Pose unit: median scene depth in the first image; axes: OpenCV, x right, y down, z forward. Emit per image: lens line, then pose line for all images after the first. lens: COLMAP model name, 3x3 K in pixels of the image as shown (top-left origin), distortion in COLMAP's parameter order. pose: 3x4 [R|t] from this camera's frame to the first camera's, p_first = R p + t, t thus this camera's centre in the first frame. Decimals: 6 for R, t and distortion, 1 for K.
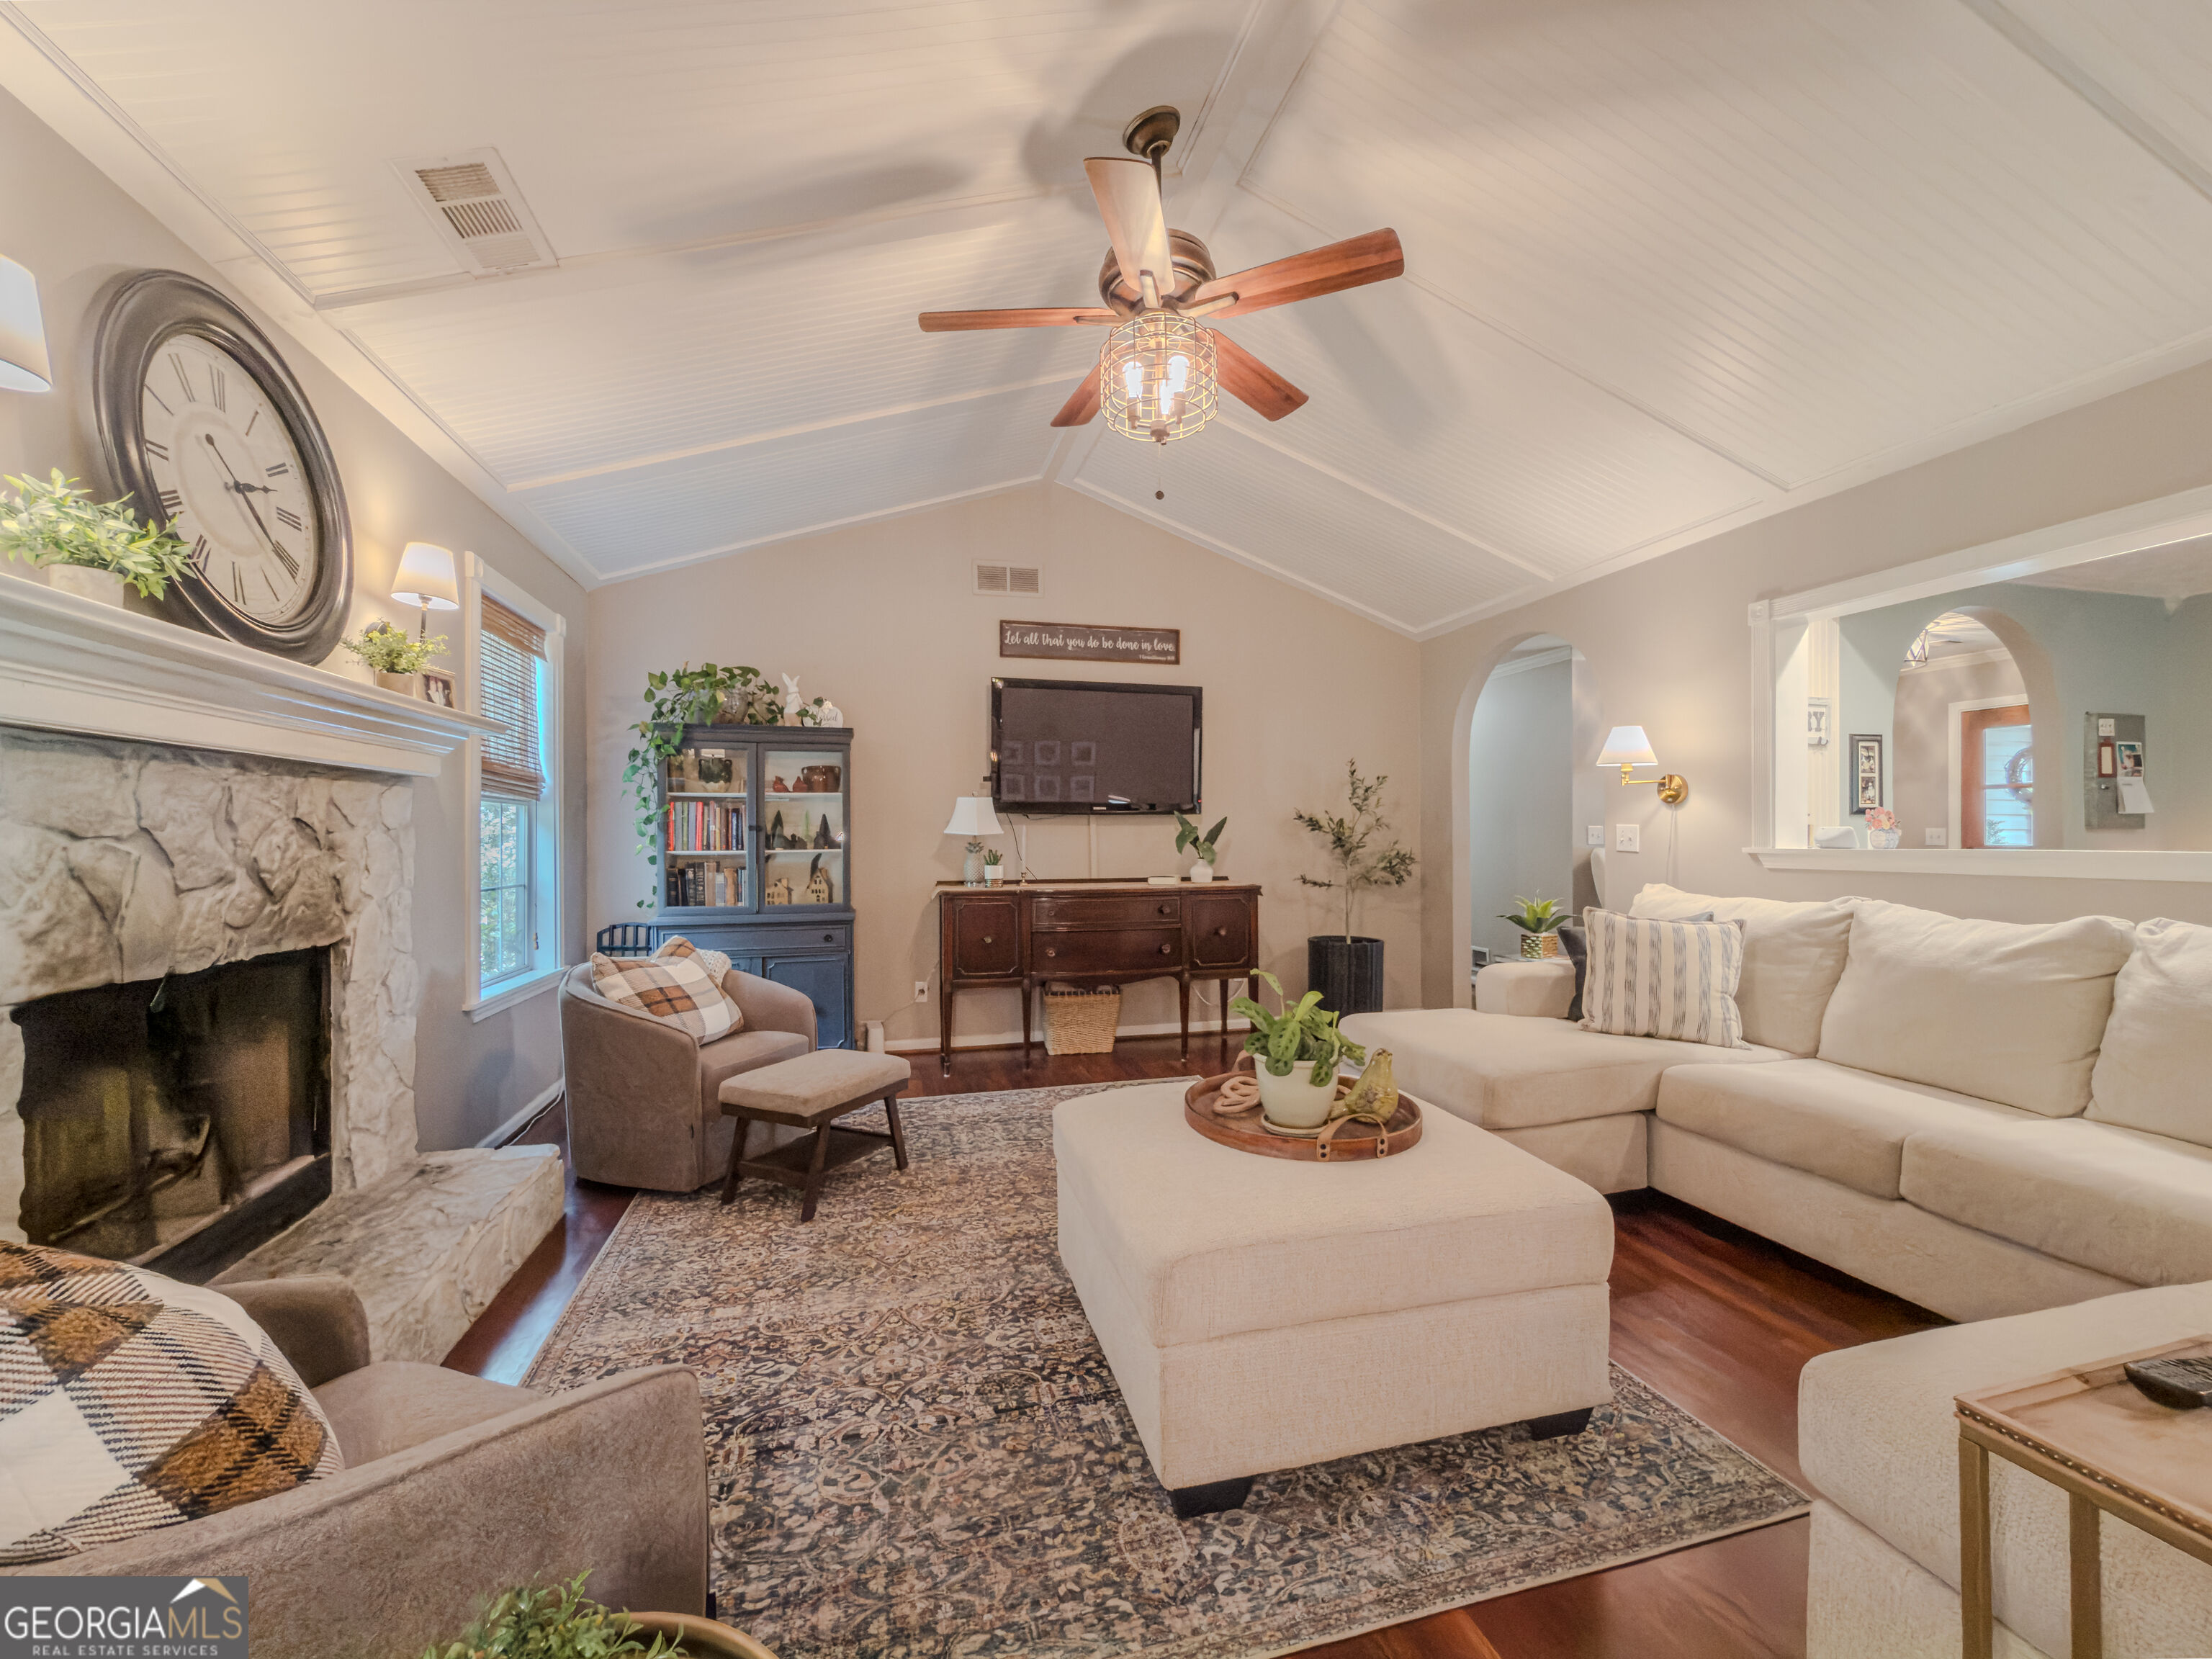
lens RADIAL K [[899.1, 0, 1108.5], [0, 899.1, 832.0], [0, 0, 1]] dist [-0.000584, 0.000077]
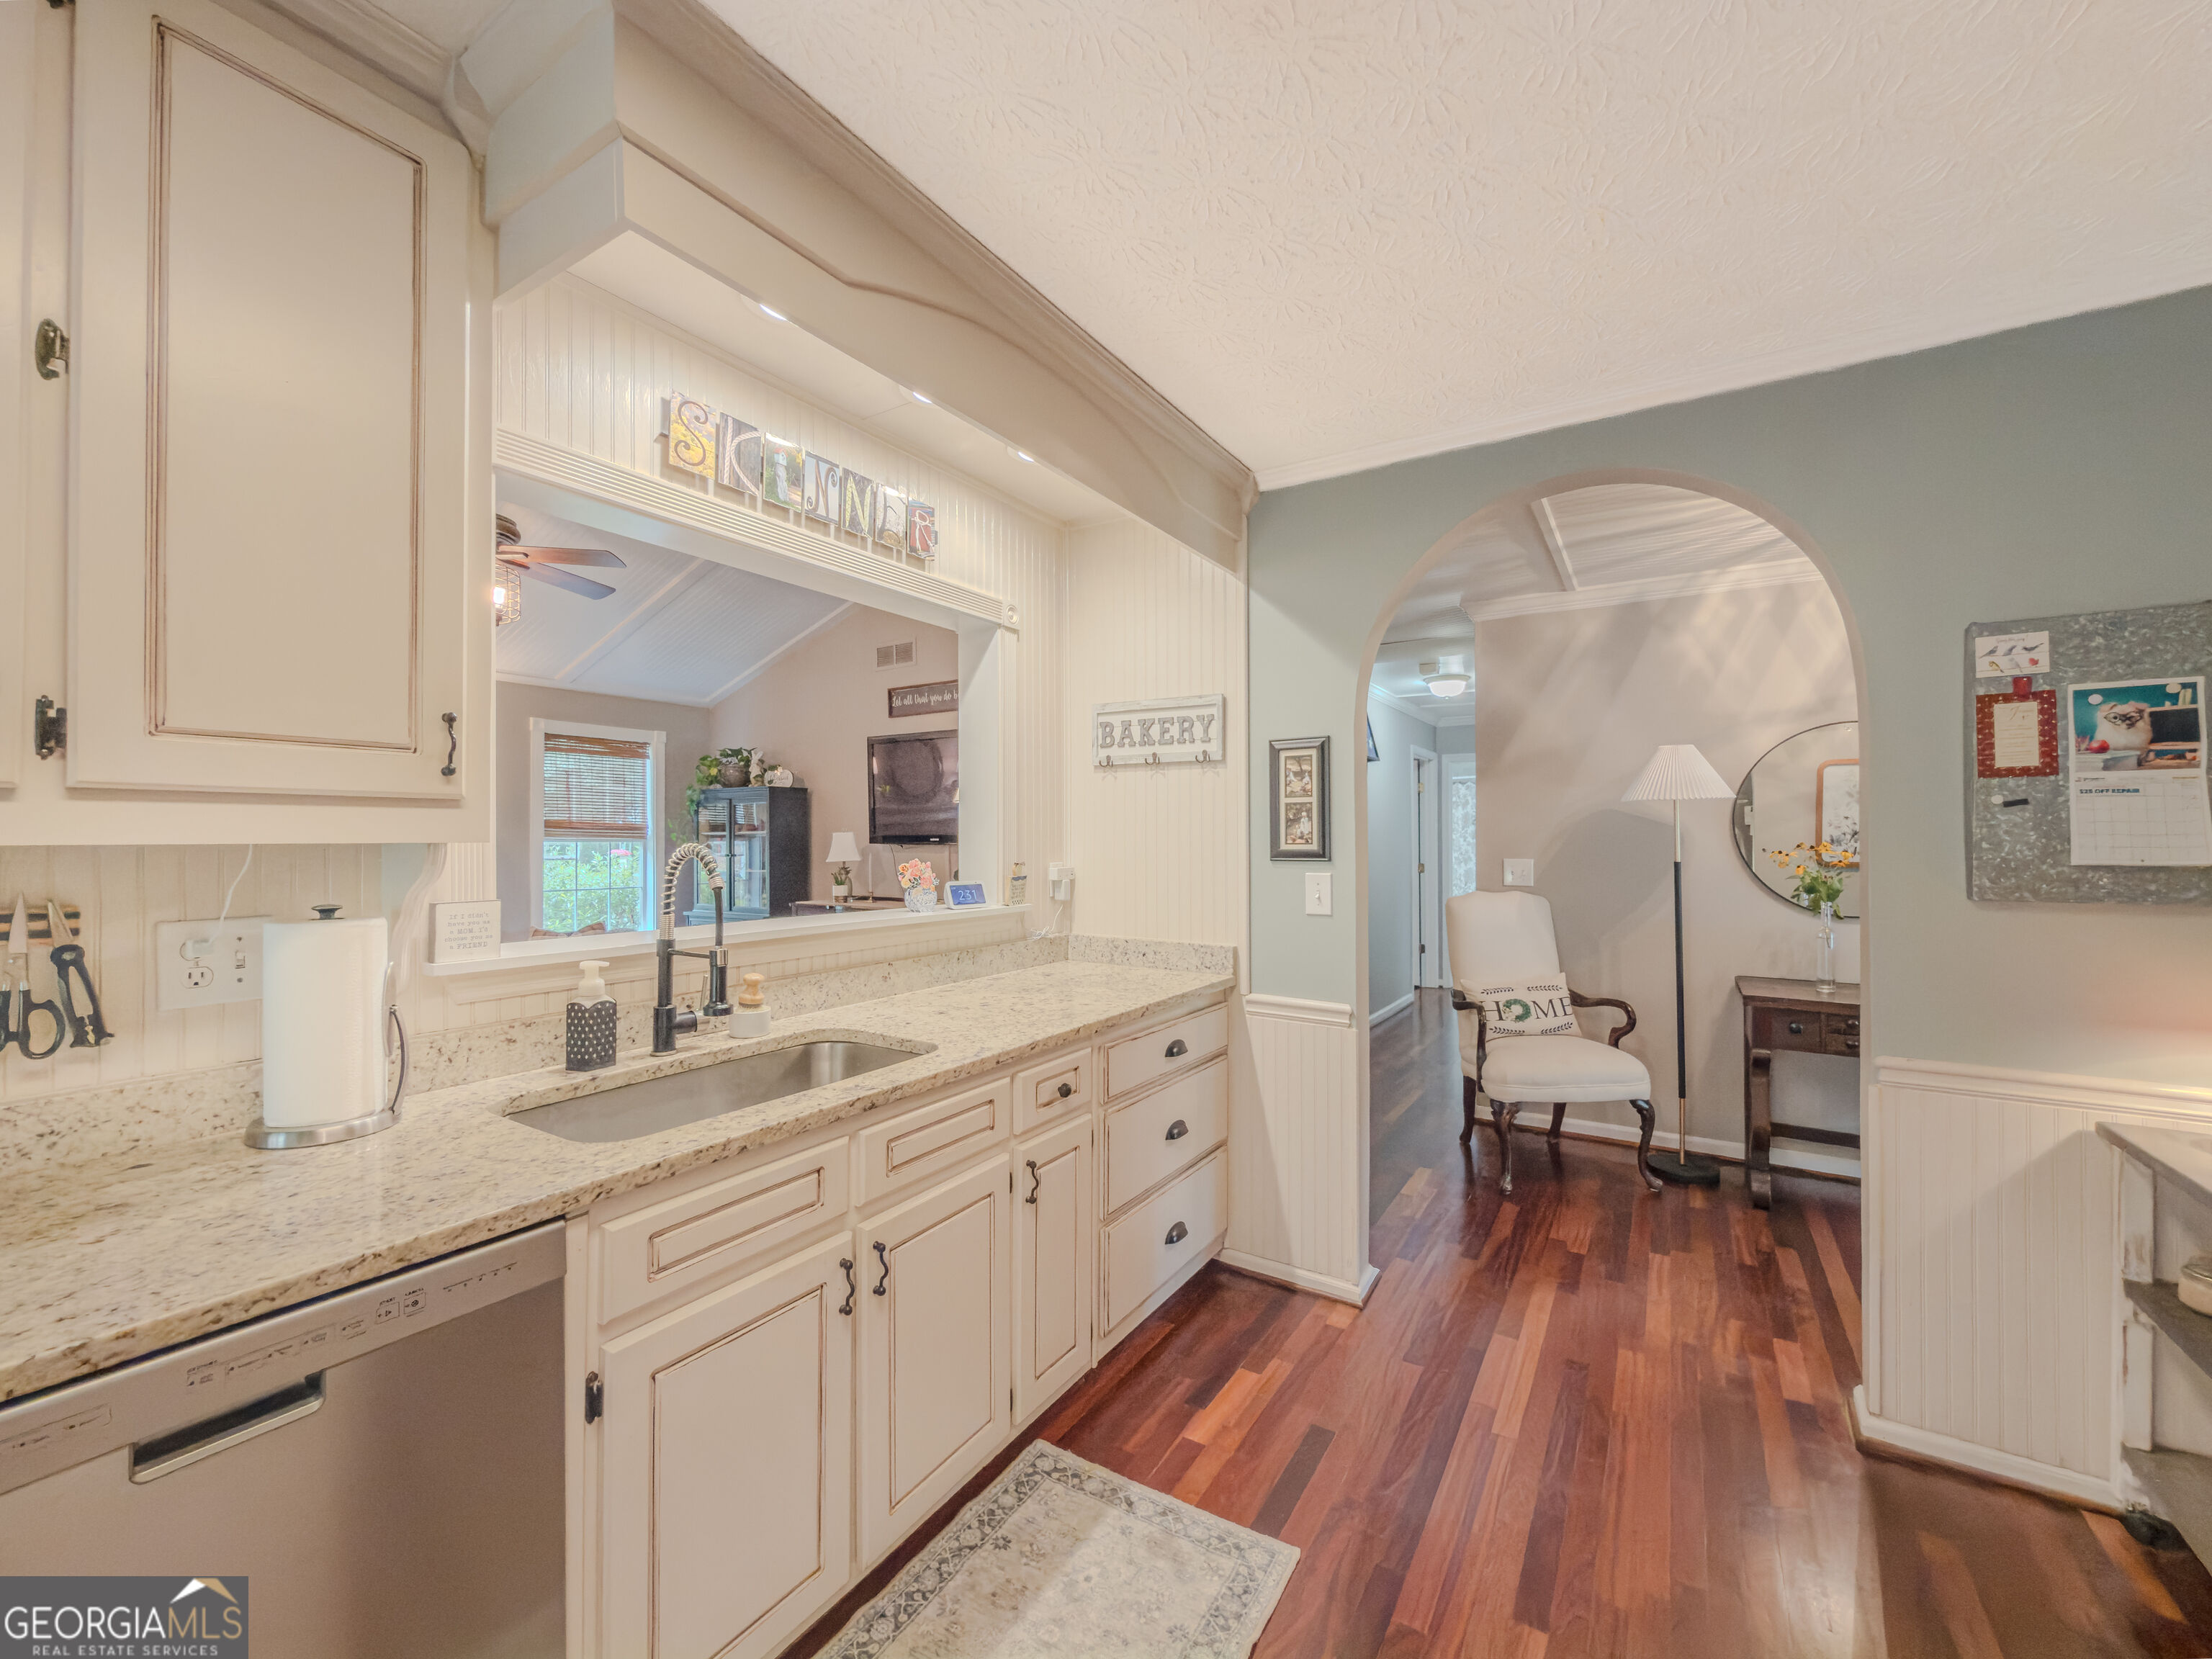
lens RADIAL K [[899.1, 0, 1108.5], [0, 899.1, 832.0], [0, 0, 1]] dist [-0.000584, 0.000077]
pose [[0.677816, -0.003866, -0.735222, 1.266011], [0.005472, 0.999985, -0.000214, -0.041951], [0.735212, -0.003878, 0.677827, 0.466560]]
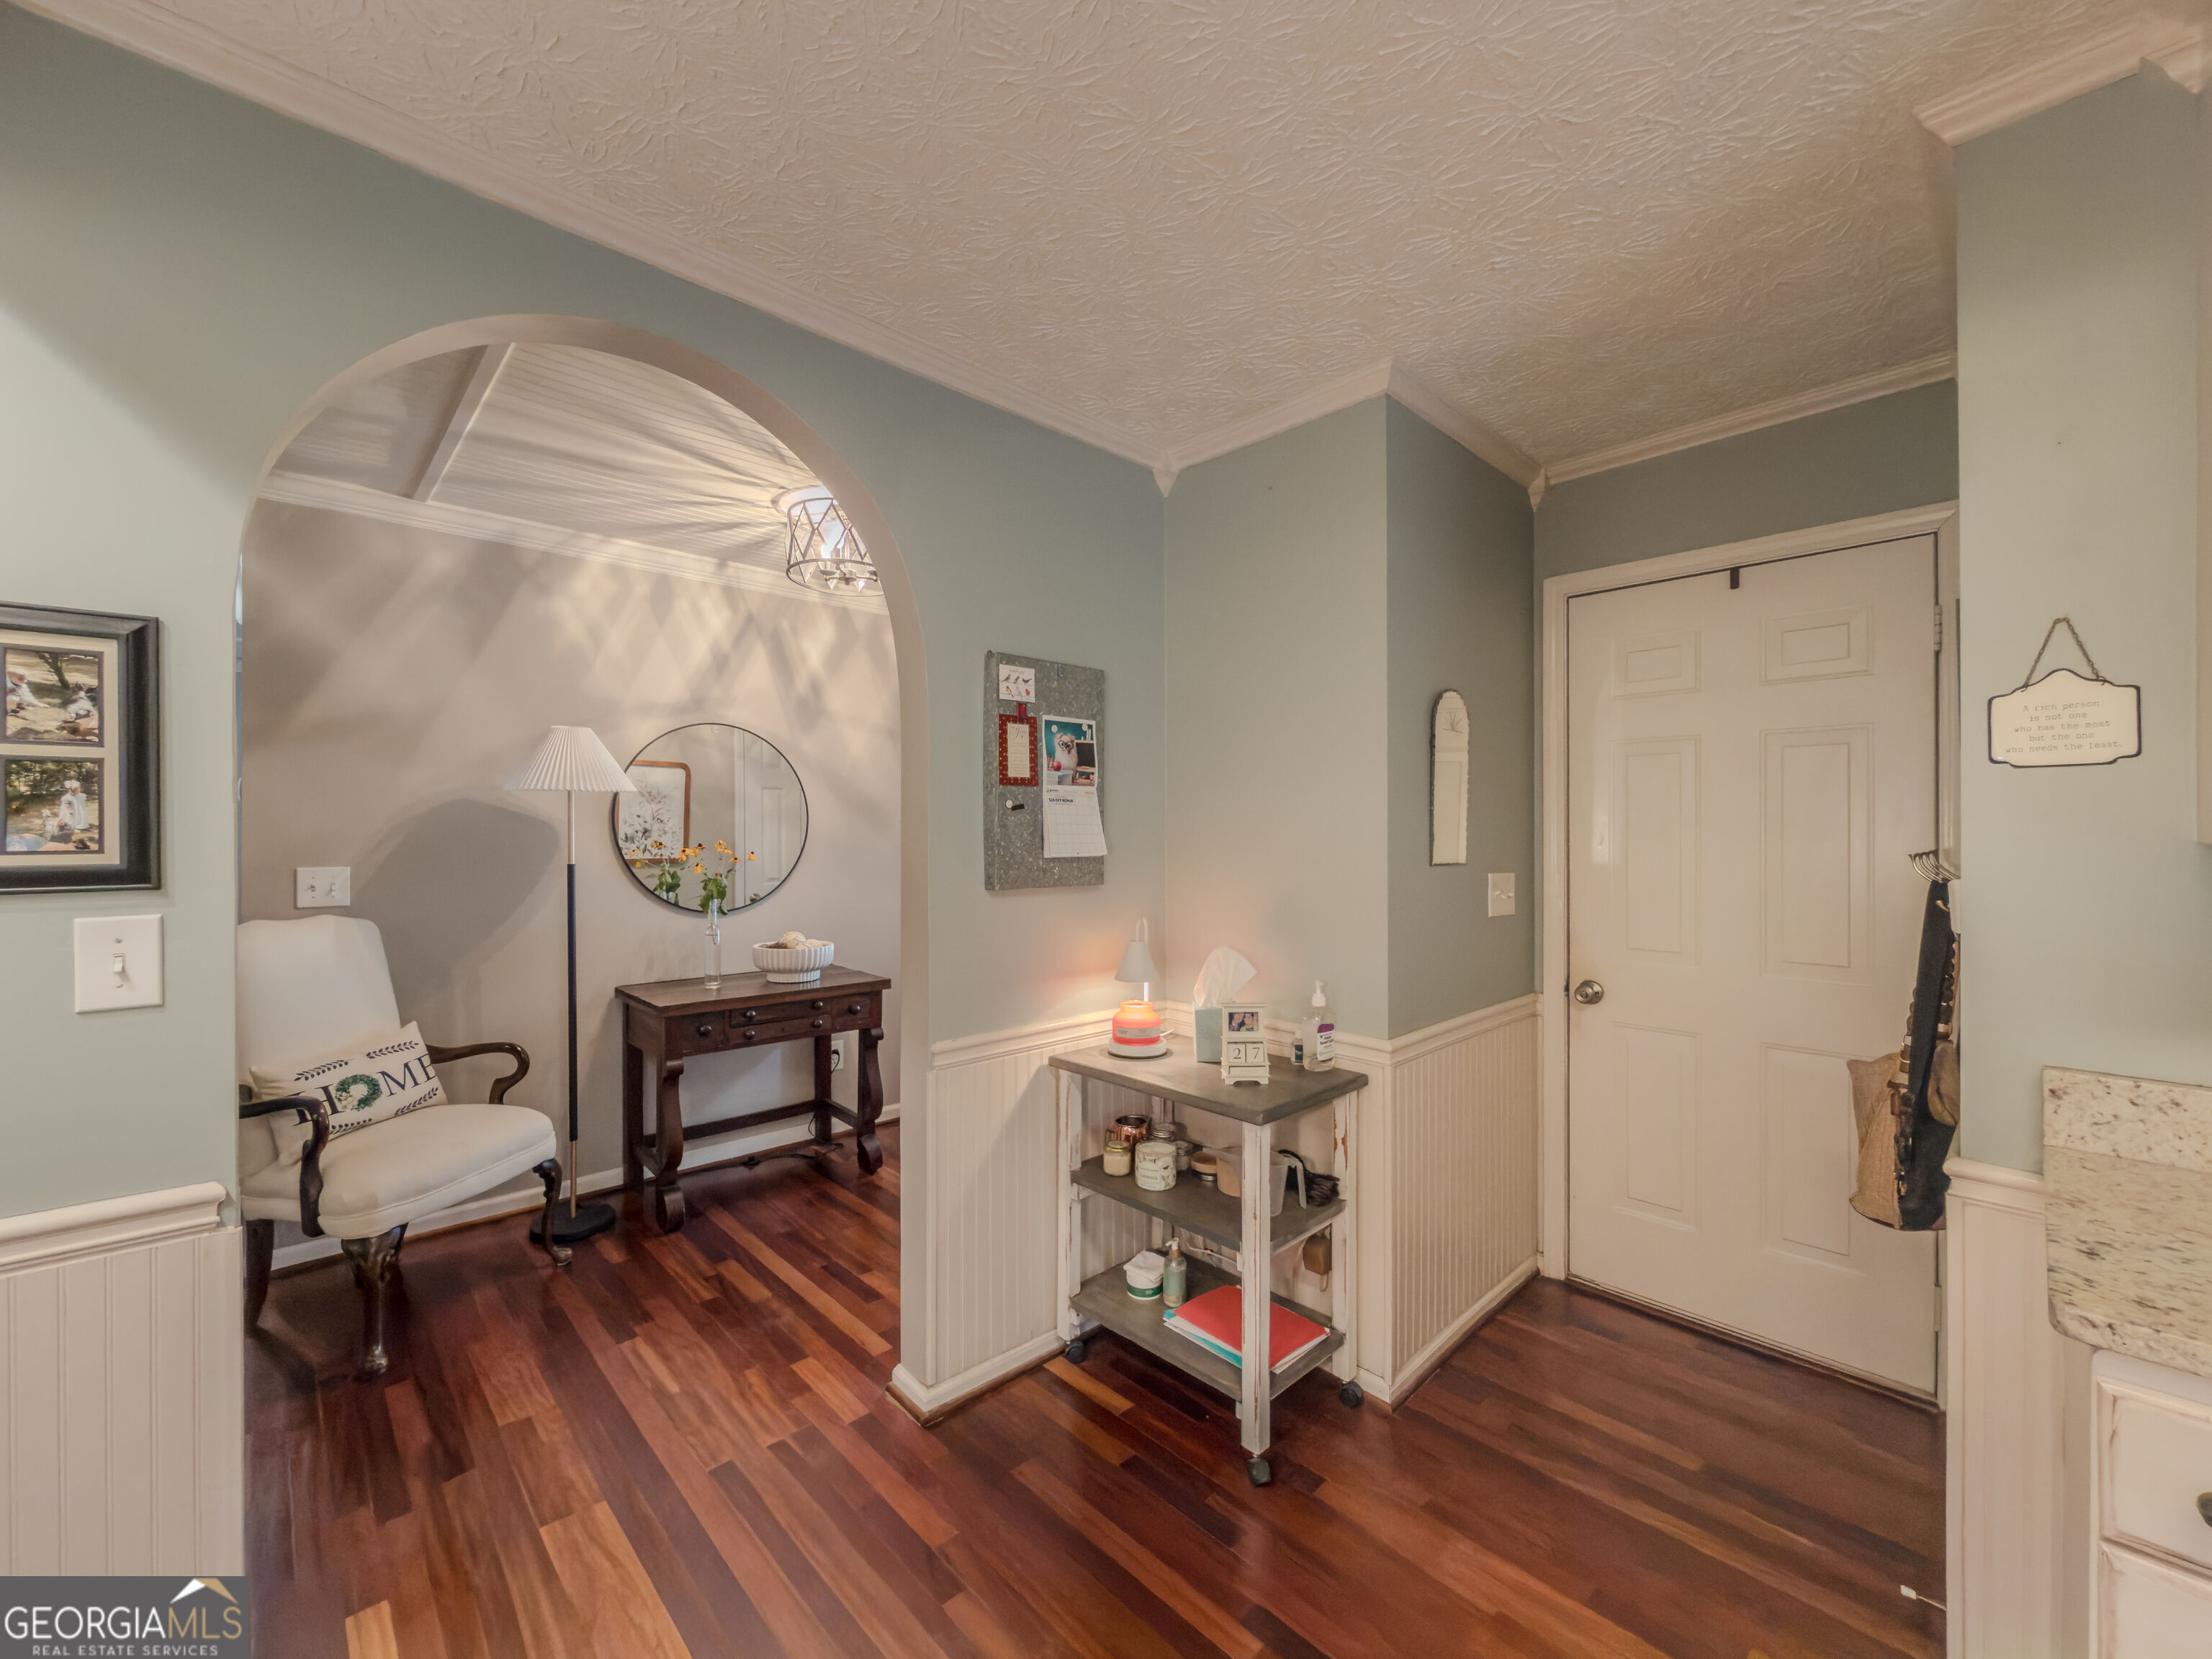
lens RADIAL K [[889.5, 0, 1108.9], [0, 889.5, 830.9], [0, 0, 1]] dist [-0.000820, -0.000020]
pose [[0.878229, 0.002247, 0.478235, 1.030443], [-0.004290, 0.999986, 0.003180, -0.041884], [-0.478221, -0.004844, 0.878226, 0.611725]]
